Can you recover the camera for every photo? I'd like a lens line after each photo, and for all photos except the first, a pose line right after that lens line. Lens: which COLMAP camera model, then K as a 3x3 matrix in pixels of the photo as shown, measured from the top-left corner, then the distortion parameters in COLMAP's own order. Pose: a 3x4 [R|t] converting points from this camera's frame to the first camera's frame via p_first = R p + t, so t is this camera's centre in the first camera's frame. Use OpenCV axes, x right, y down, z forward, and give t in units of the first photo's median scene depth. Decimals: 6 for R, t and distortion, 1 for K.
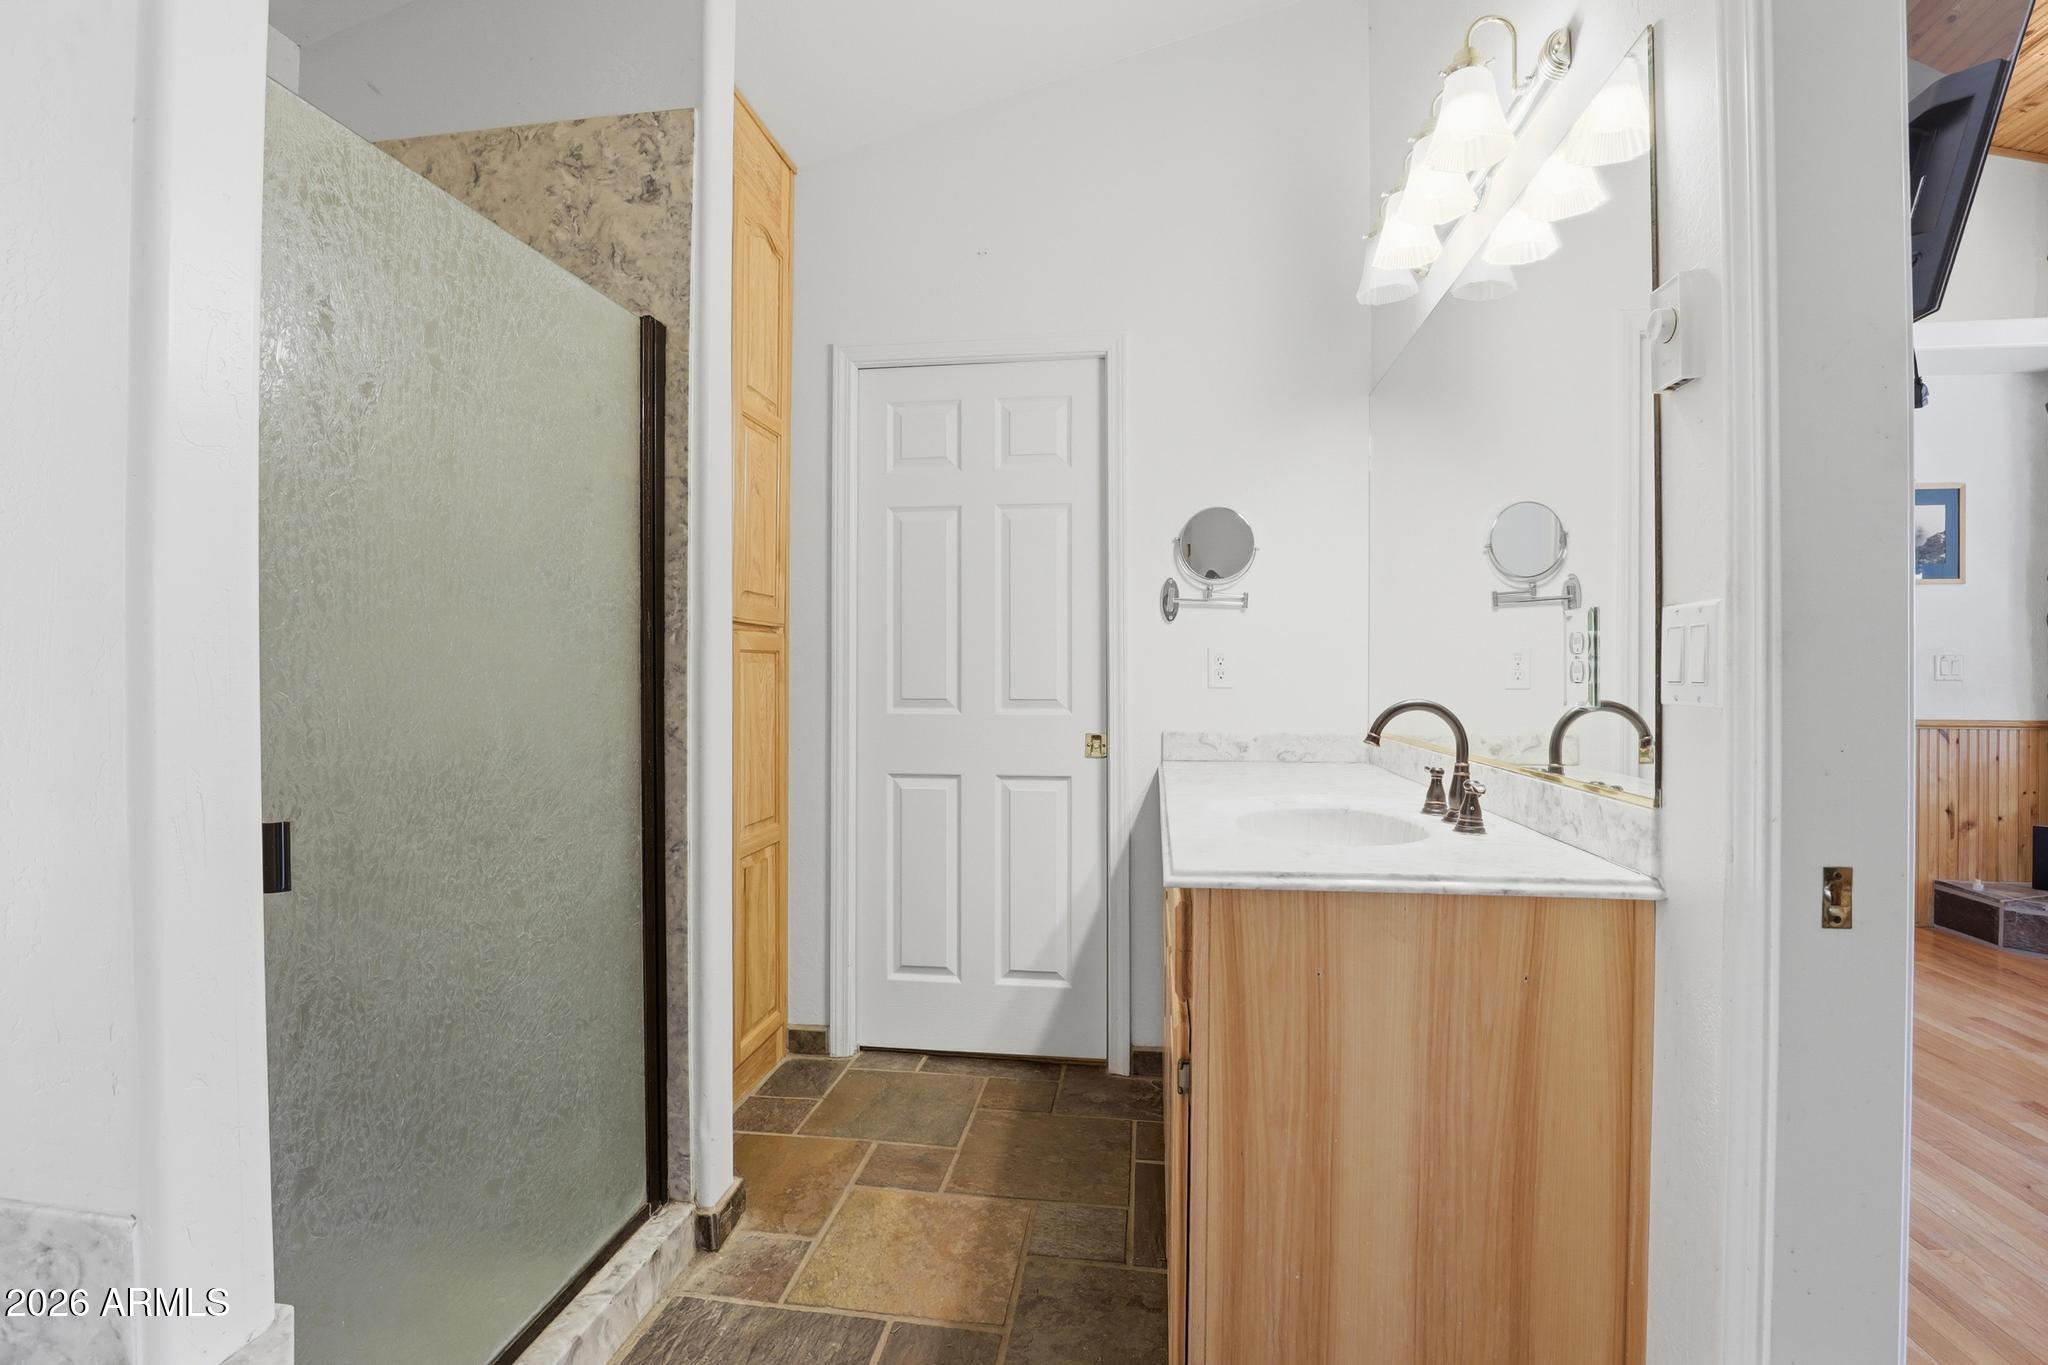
lens RADIAL K [[942.0, 0, 1027.9], [0, 942.0, 678.4], [0, 0, 1]] dist [-0.037078, 0.002697]
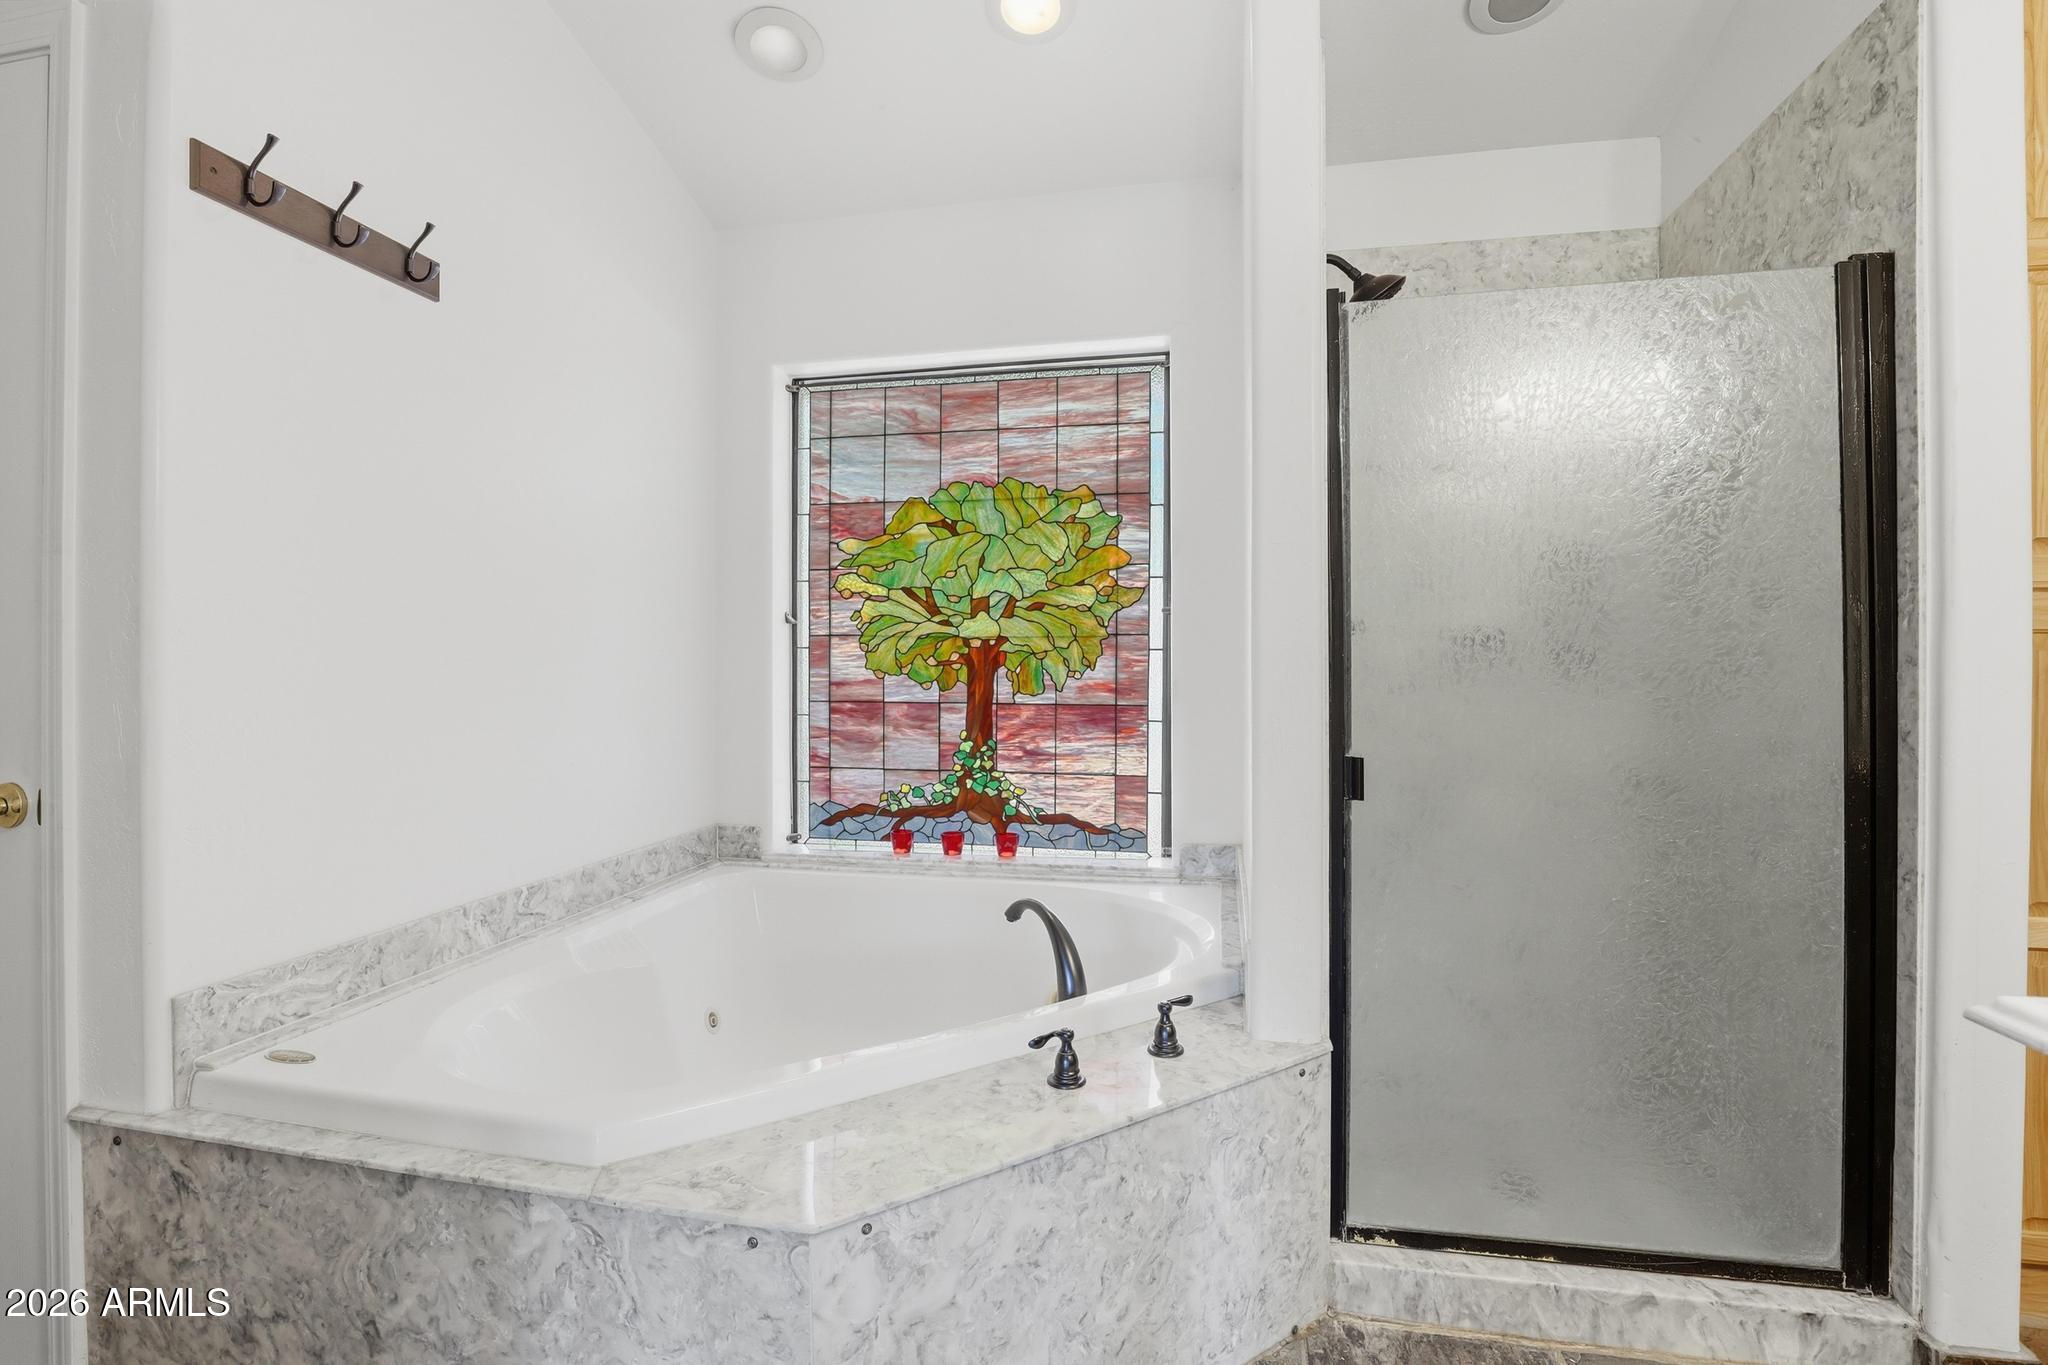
lens RADIAL K [[942.0, 0, 1028.1], [0, 942.0, 672.8], [0, 0, 1]] dist [-0.037078, 0.002697]
pose [[-0.065570, 0.003793, -0.997841, 0.476544], [-0.002197, 0.999990, 0.003946, -0.000715], [0.997846, 0.002451, -0.065561, 0.277960]]
